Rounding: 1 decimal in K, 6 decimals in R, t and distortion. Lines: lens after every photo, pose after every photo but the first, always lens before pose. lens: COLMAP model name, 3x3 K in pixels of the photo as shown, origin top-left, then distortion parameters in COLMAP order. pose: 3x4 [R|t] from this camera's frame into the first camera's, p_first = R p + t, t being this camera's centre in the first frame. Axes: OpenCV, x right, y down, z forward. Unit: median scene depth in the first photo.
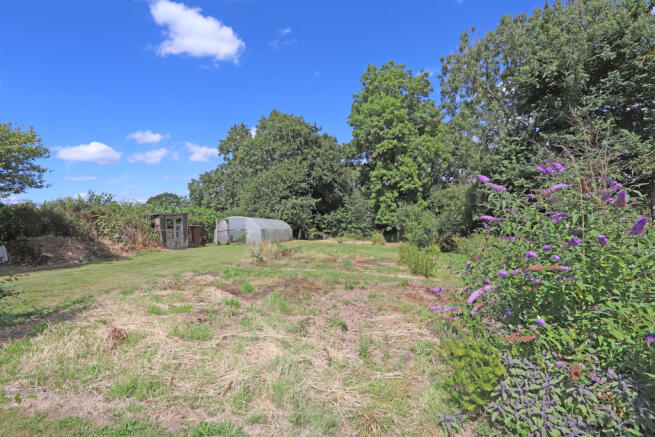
lens RADIAL K [[303.2, 0, 328.9], [0, 303.2, 214.6], [0, 0, 1]] dist [-0.002568, 0.001032]
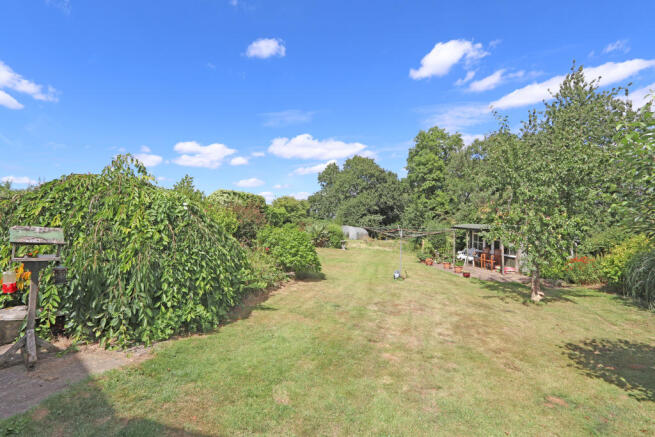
lens RADIAL K [[303.2, 0, 328.8], [0, 303.2, 221.3], [0, 0, 1]] dist [-0.002568, 0.001032]
pose [[0.979981, 0.041253, -0.194772, -0.006211], [-0.040969, 0.999145, 0.005489, -0.019056], [0.194832, 0.002601, 0.980833, -0.669273]]
